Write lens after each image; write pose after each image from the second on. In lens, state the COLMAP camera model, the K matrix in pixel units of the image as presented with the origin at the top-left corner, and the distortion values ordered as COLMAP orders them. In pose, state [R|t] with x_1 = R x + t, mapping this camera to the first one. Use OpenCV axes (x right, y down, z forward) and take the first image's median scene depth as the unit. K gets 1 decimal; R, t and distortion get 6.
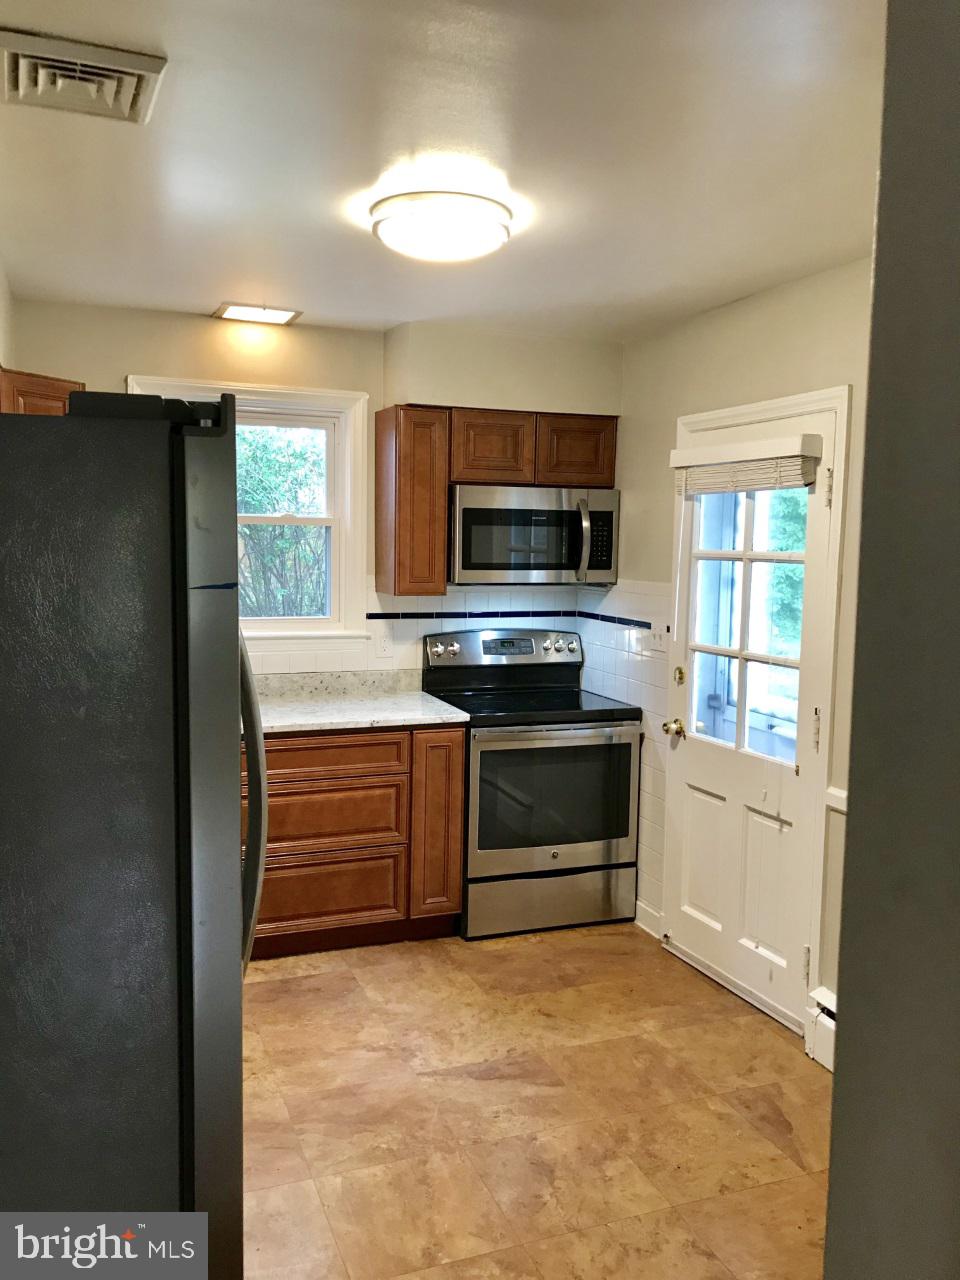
lens RADIAL K [[1052.4, 0, 480.0], [0, 1052.4, 640.0], [0, 0, 1]] dist [0.008928, 0.007060]
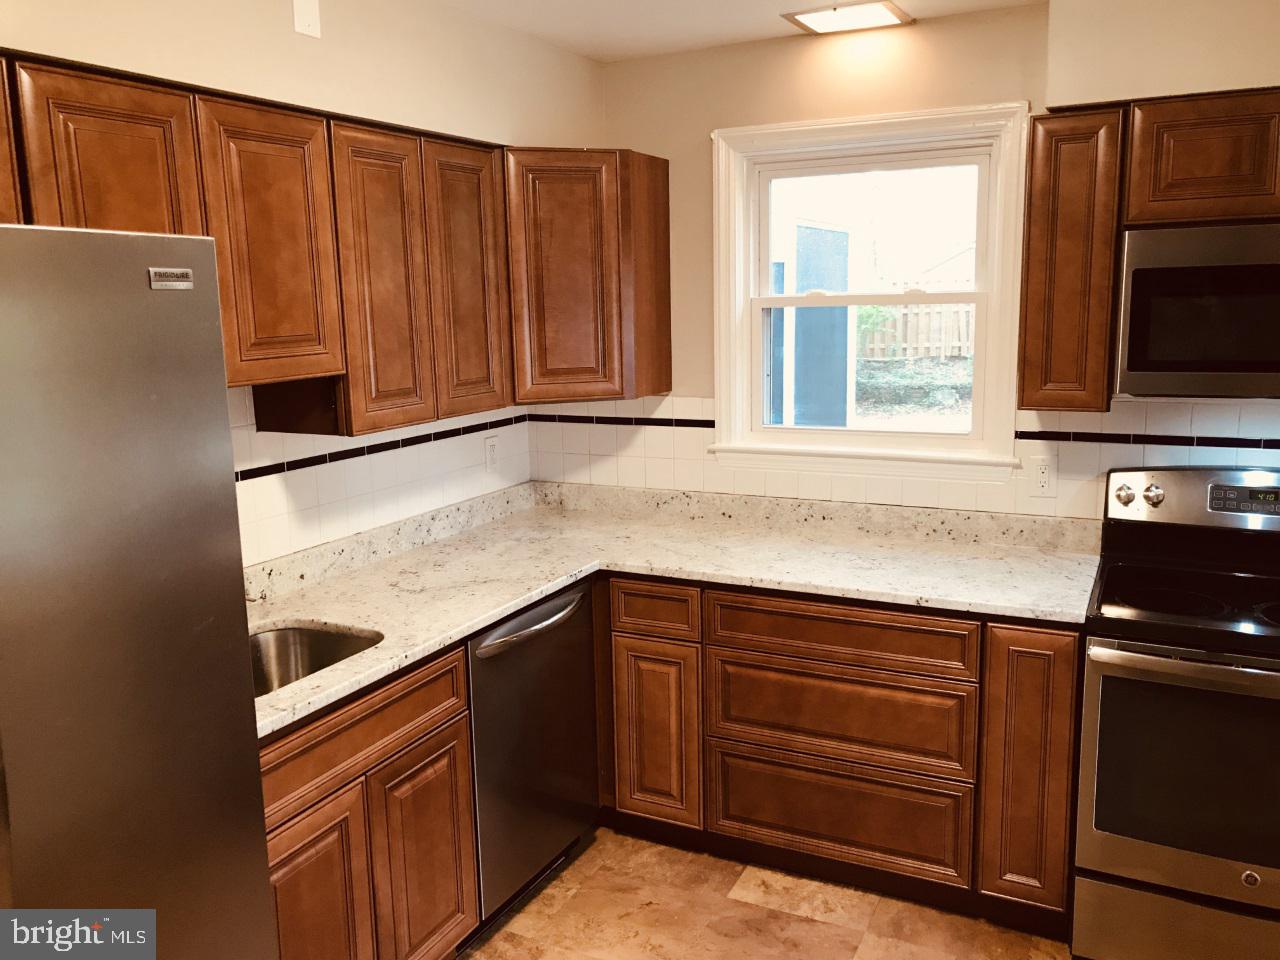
lens RADIAL K [[1052.4, 0, 640.7], [0, 1052.4, 473.2], [0, 0, 1]] dist [0.008928, 0.007060]
pose [[0.655233, 0.093309, -0.749642, 0.272455], [-0.035331, 0.995042, 0.092973, -0.057960], [0.754600, -0.034434, 0.655280, 0.400603]]
